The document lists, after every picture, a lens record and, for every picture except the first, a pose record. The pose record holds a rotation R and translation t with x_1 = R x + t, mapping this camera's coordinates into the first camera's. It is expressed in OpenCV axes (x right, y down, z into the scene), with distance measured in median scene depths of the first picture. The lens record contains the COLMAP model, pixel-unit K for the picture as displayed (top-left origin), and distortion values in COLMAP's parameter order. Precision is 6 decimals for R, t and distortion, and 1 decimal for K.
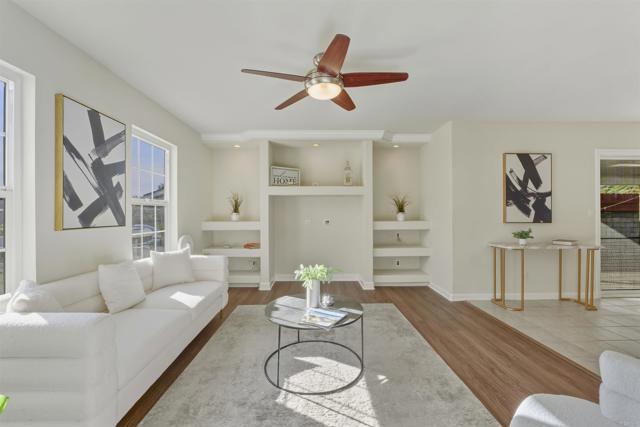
lens RADIAL K [[272.5, 0, 317.8], [0, 272.5, 214.1], [0, 0, 1]] dist [-0.014307, 0.000678]
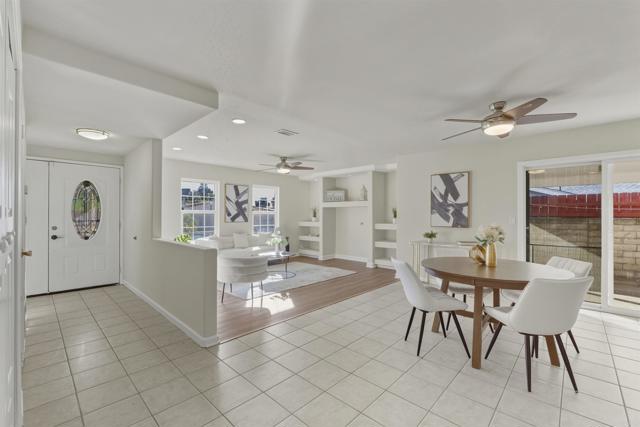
lens RADIAL K [[272.5, 0, 317.8], [0, 272.5, 214.1], [0, 0, 1]] dist [-0.014307, 0.000678]
pose [[0.715746, 0.001025, -0.698360, 1.240876], [-0.005394, 0.999977, -0.004061, -0.021360], [0.698340, 0.006673, 0.715735, -0.366746]]
